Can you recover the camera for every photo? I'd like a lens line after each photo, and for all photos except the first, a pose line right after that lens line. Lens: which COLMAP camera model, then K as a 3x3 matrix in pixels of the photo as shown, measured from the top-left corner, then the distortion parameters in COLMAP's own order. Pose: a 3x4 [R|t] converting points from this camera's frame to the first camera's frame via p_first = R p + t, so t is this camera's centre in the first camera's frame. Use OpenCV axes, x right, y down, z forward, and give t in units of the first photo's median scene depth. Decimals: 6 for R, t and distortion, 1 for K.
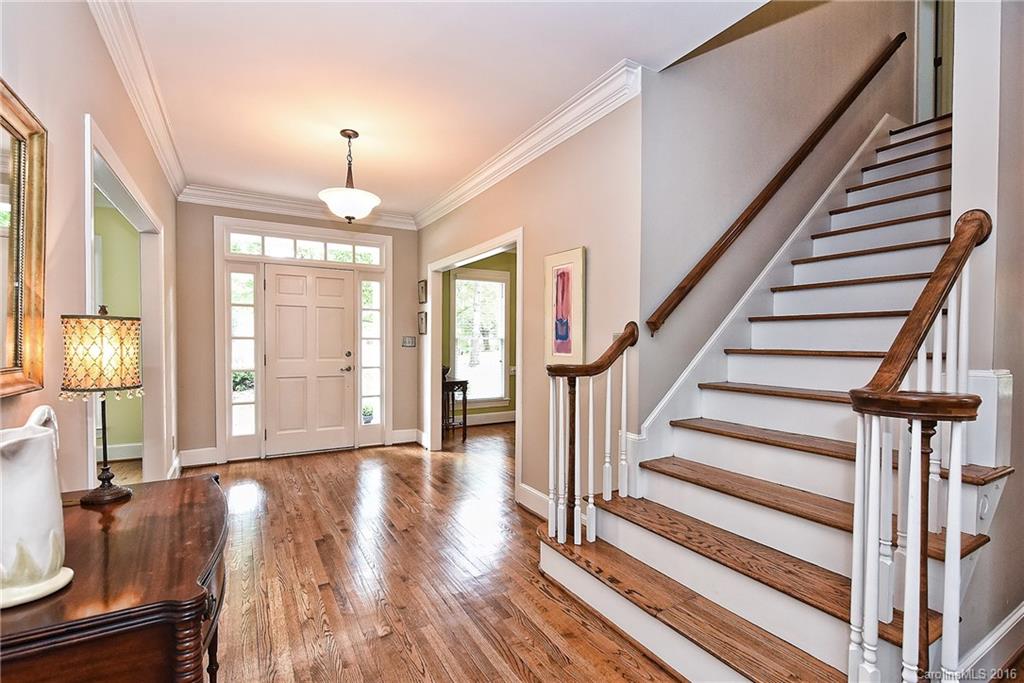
lens RADIAL K [[465.9, 0, 512.0], [0, 465.9, 345.2], [0, 0, 1]] dist [-0.002684, 0.000054]
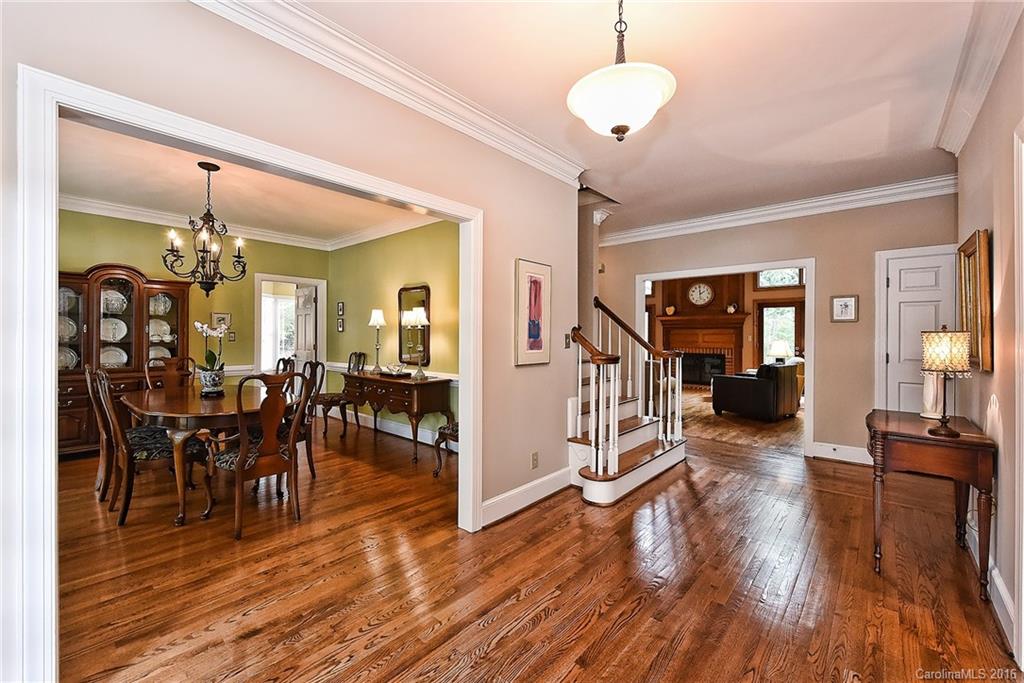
lens RADIAL K [[406.5, 0, 511.3], [0, 406.5, 333.2], [0, 0, 1]] dist [-0.003064, -0.000360]
pose [[-0.291191, -0.001516, 0.956664, -0.825539], [0.012364, 0.999909, 0.005348, -0.030794], [-0.956585, 0.013385, -0.291145, 1.326082]]
